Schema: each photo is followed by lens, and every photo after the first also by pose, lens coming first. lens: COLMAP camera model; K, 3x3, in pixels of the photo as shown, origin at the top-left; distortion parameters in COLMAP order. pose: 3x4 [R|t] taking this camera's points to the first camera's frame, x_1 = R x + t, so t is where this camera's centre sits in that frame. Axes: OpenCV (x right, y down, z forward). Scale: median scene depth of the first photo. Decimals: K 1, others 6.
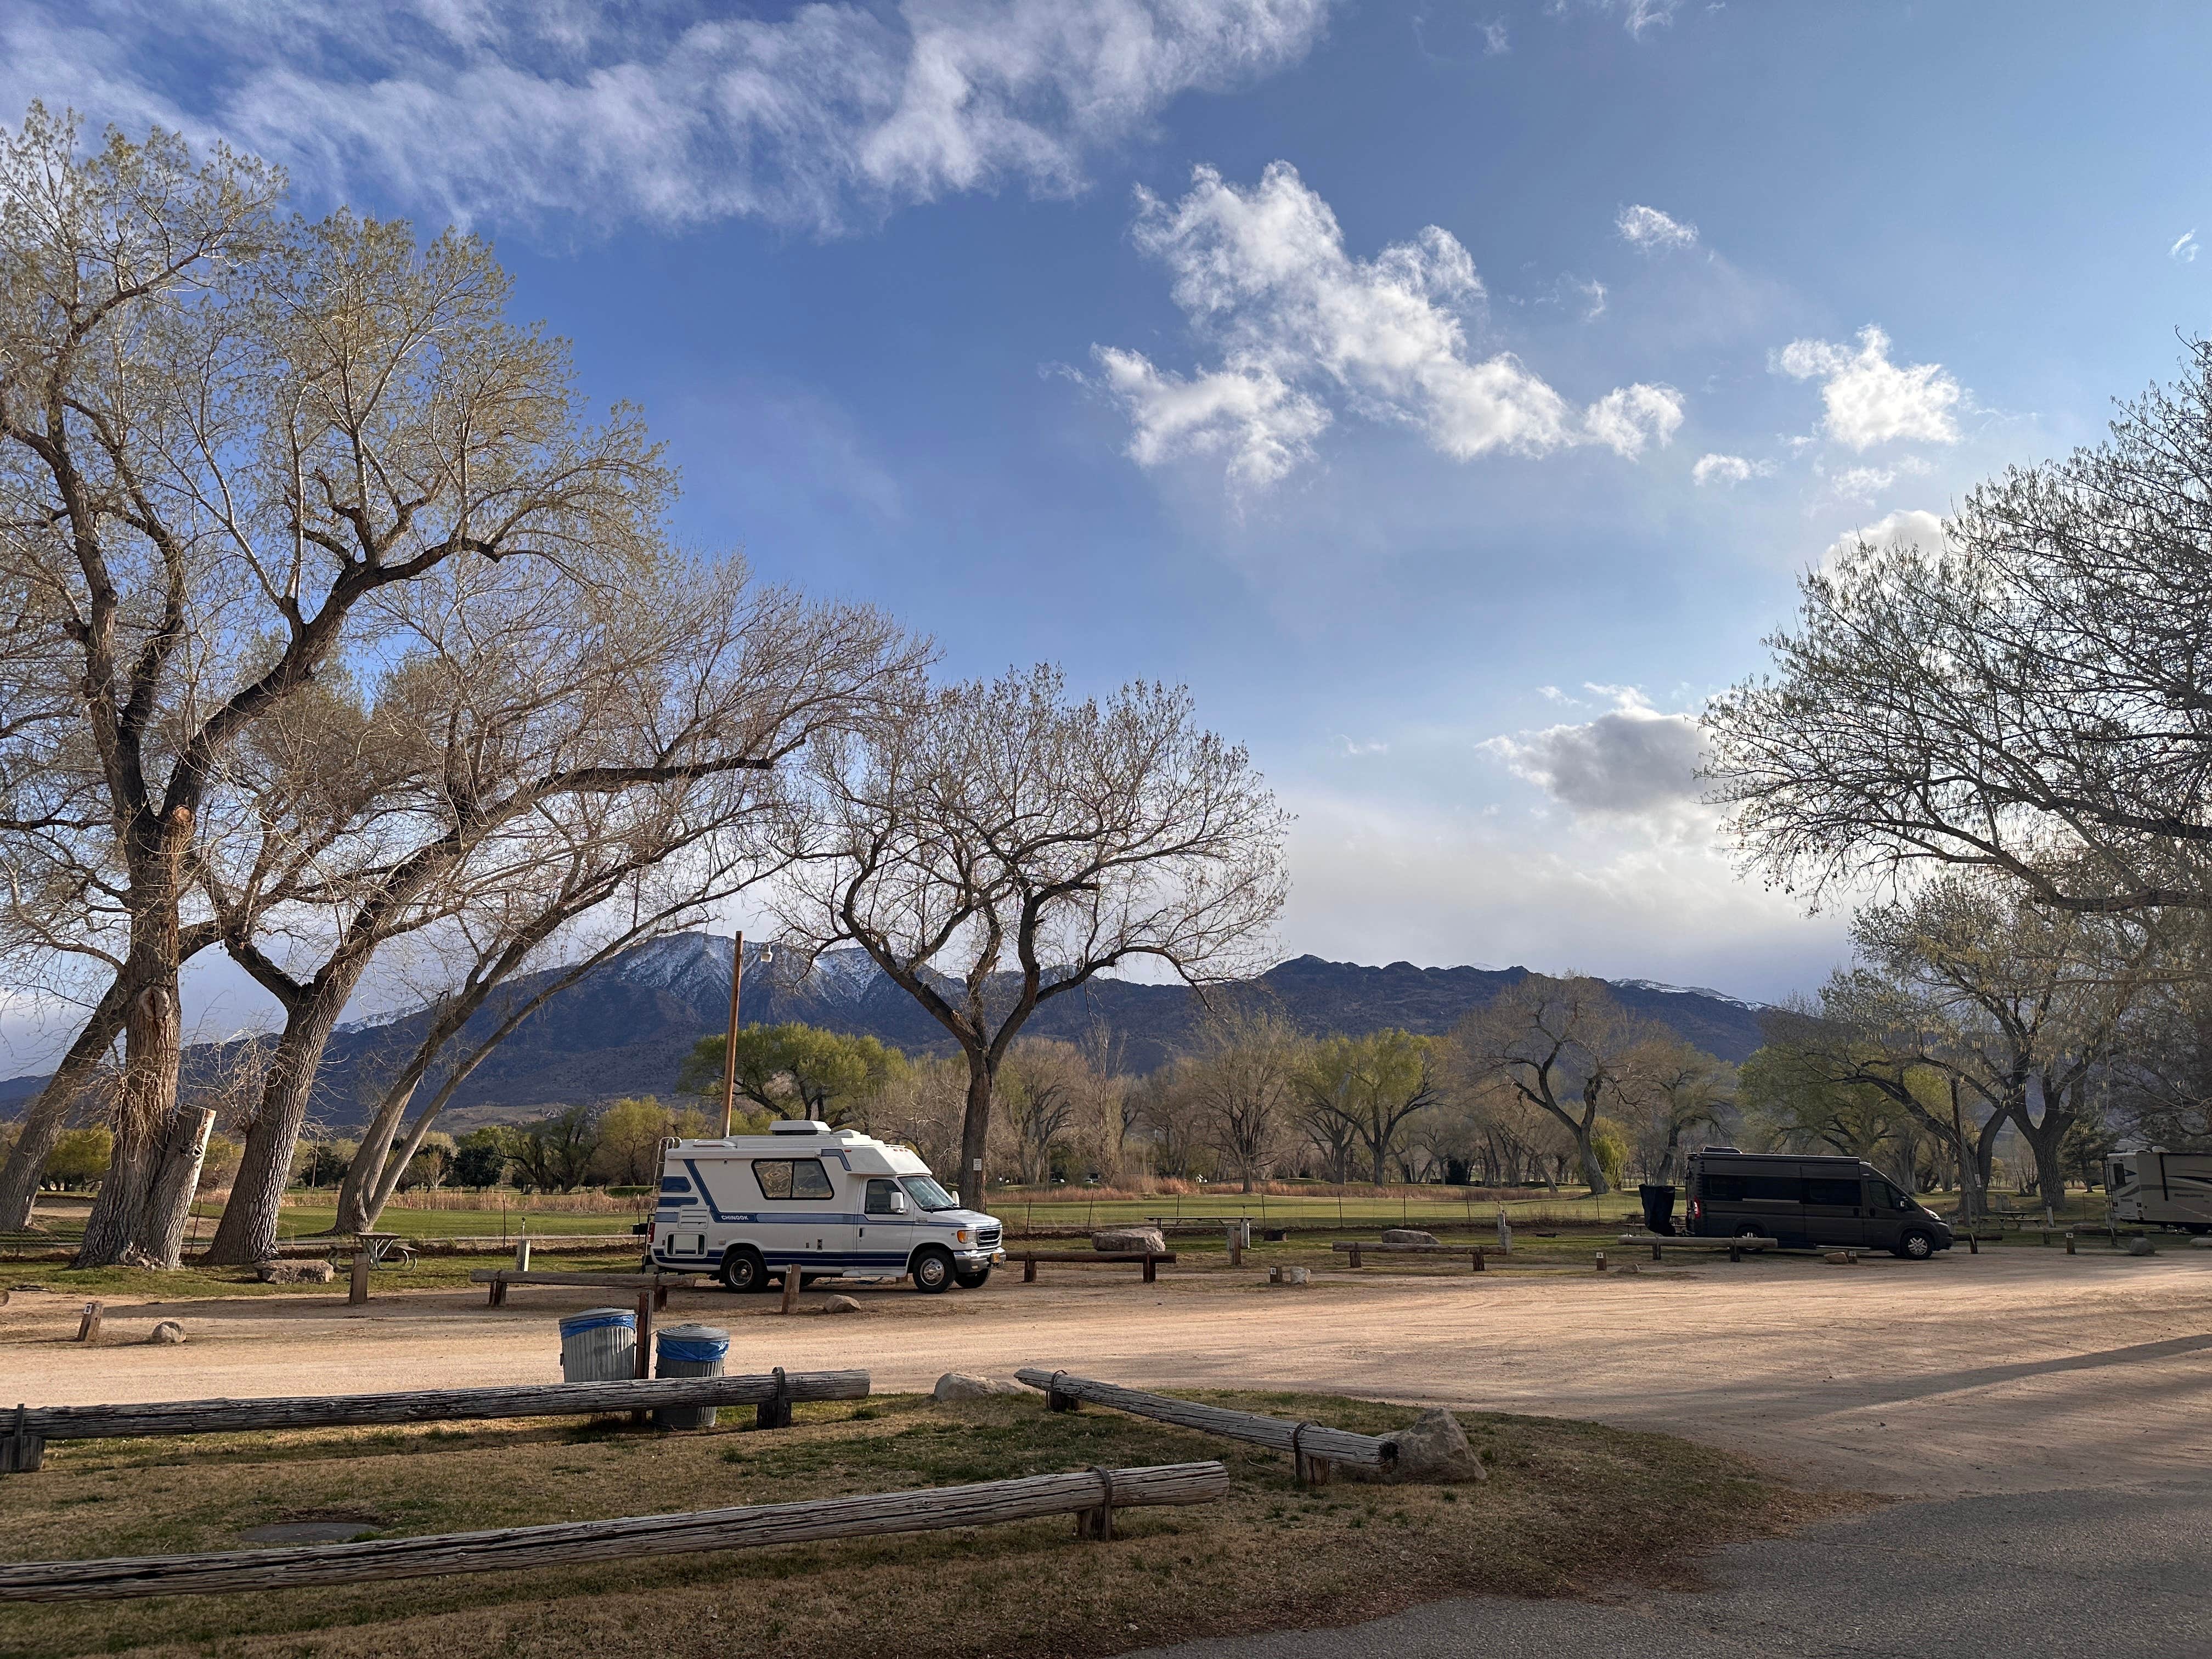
lens RADIAL K [[1551.6, 0, 1100.9], [0, 1551.6, 836.4], [0, 0, 1]] dist [0.157994, -0.281984]
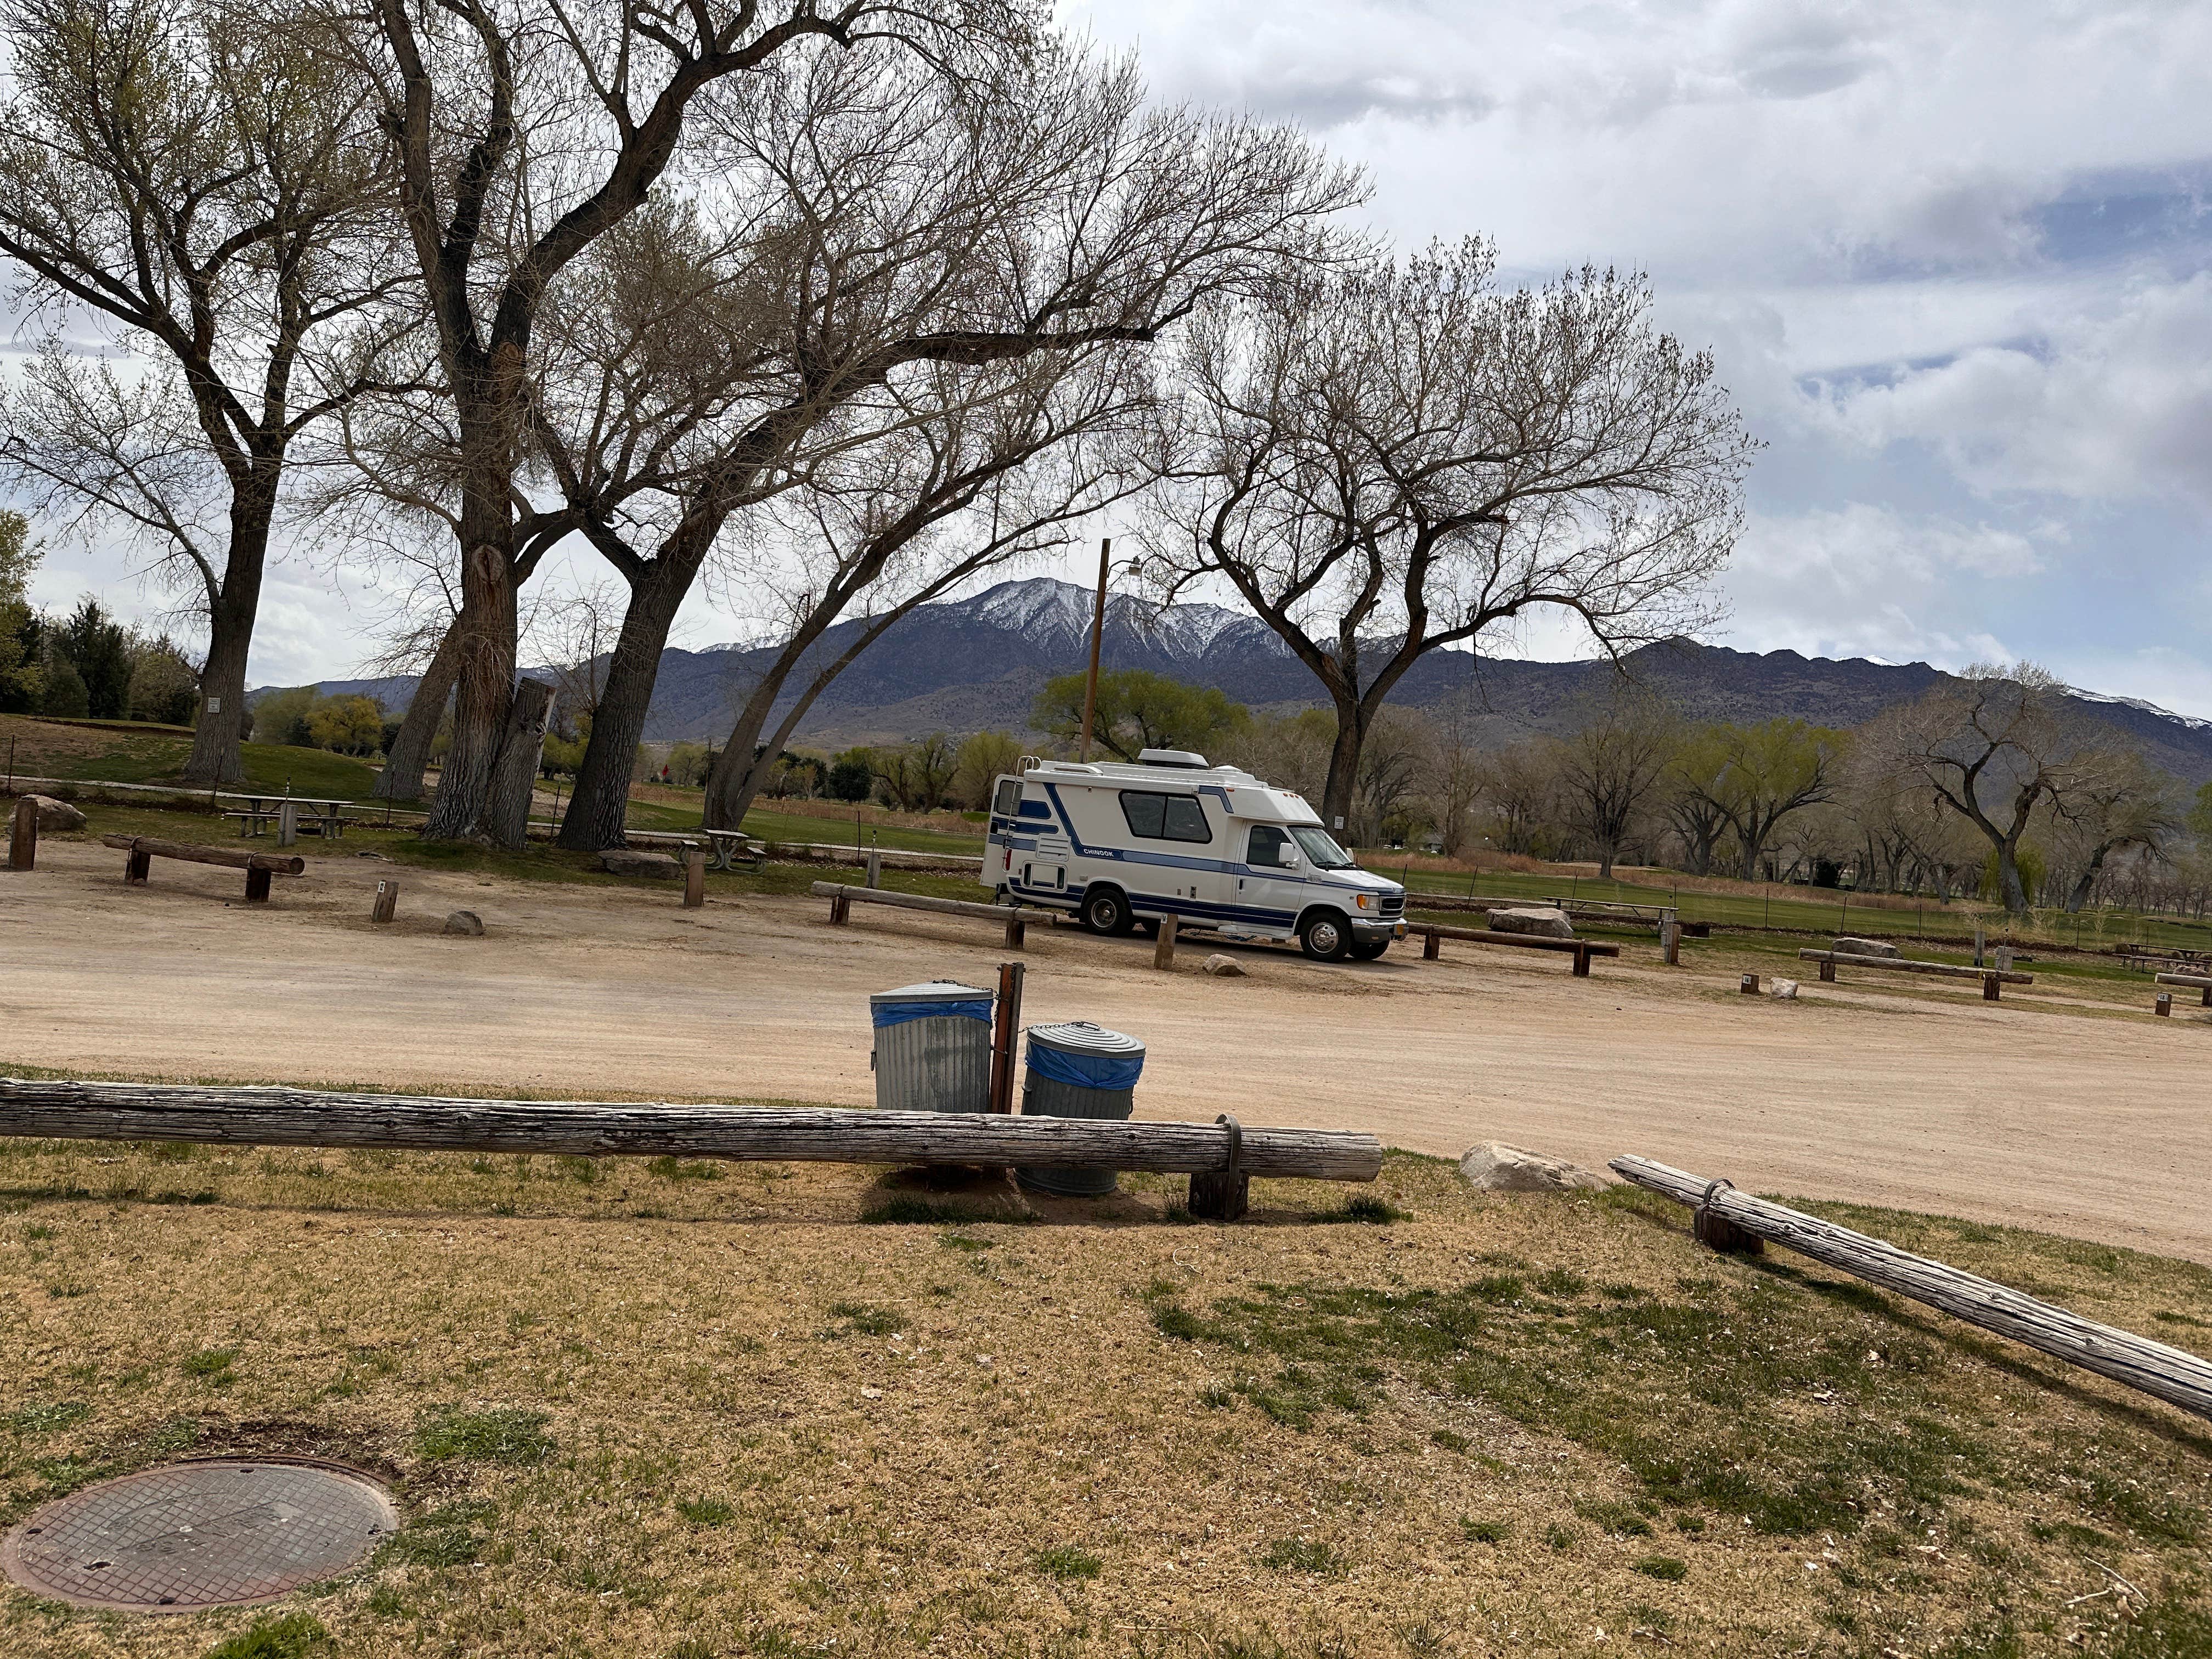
lens RADIAL K [[1551.6, 0, 1100.9], [0, 1551.6, 836.4], [0, 0, 1]] dist [0.157994, -0.281984]
pose [[0.974539, 0.088951, -0.205820, -0.025784], [-0.042508, 0.974591, 0.219924, 0.020777], [0.220153, -0.205575, 0.953557, 0.085301]]
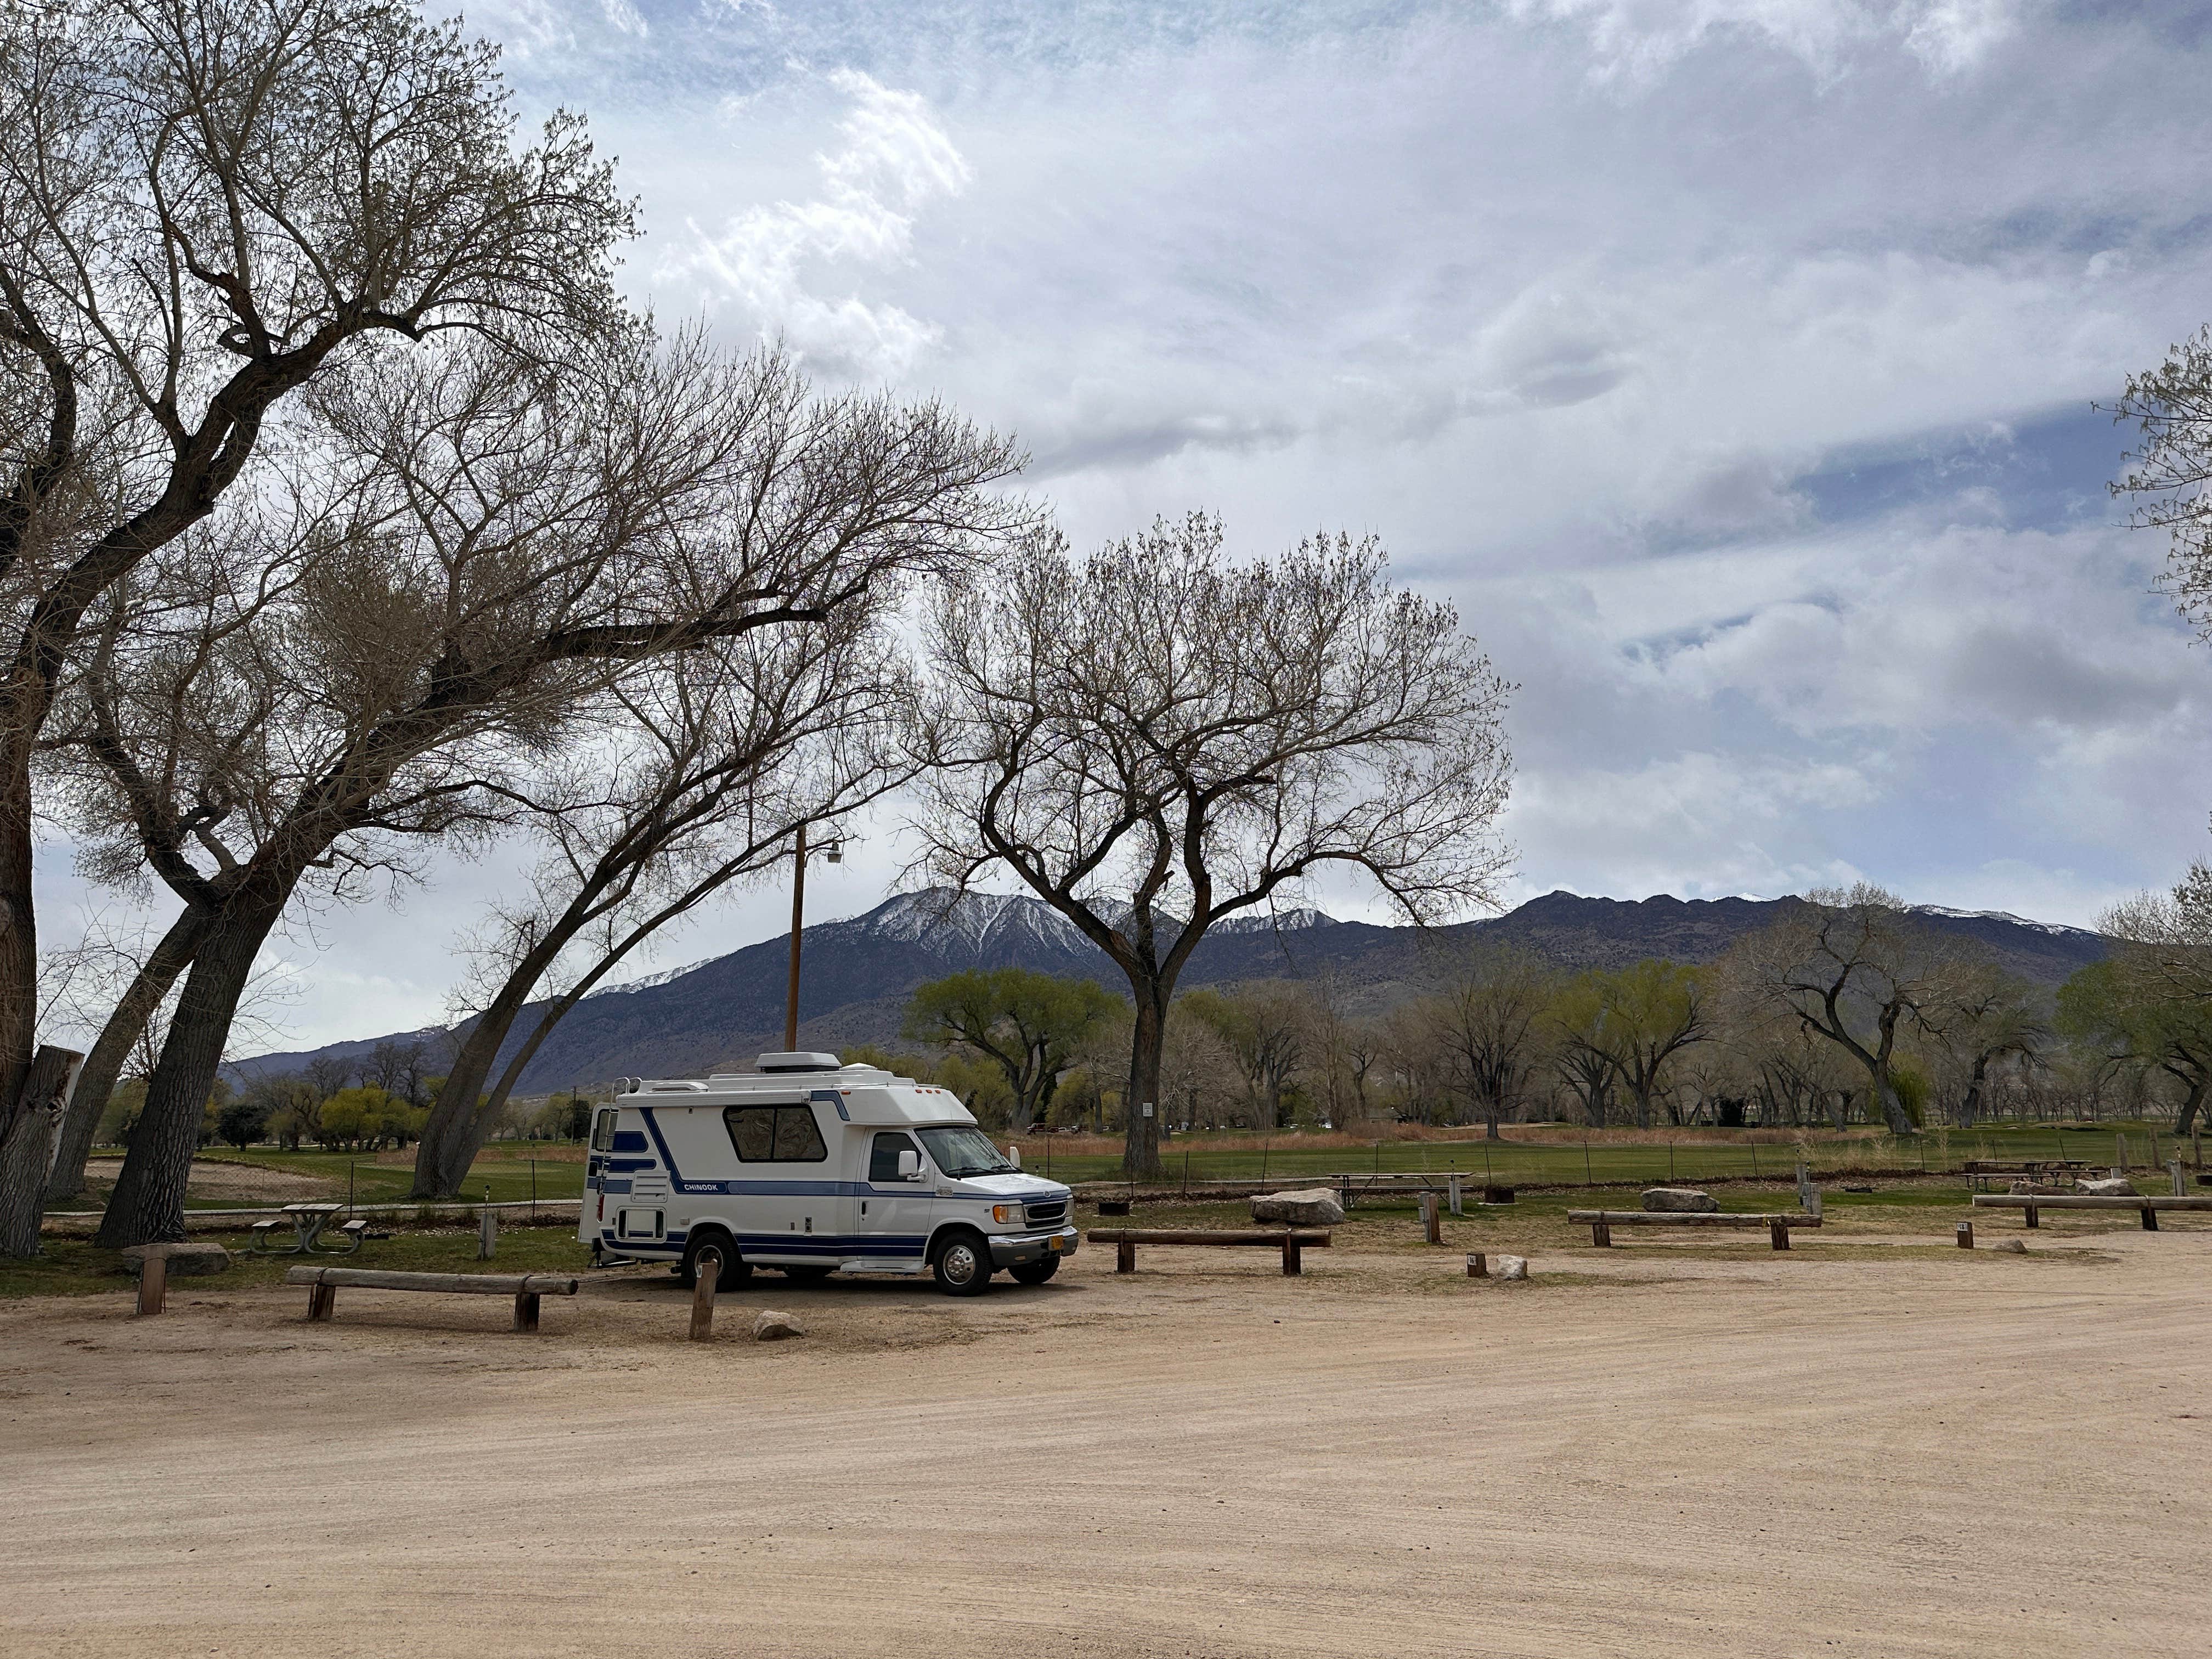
lens RADIAL K [[1557.8, 0, 1114.3], [0, 1557.8, 816.9], [0, 0, 1]] dist [0.155046, -0.282939]
pose [[0.989263, -0.039842, -0.140609, 0.029416], [0.042962, 0.998892, 0.019225, 0.031690], [0.139687, -0.025059, 0.989879, 0.148218]]
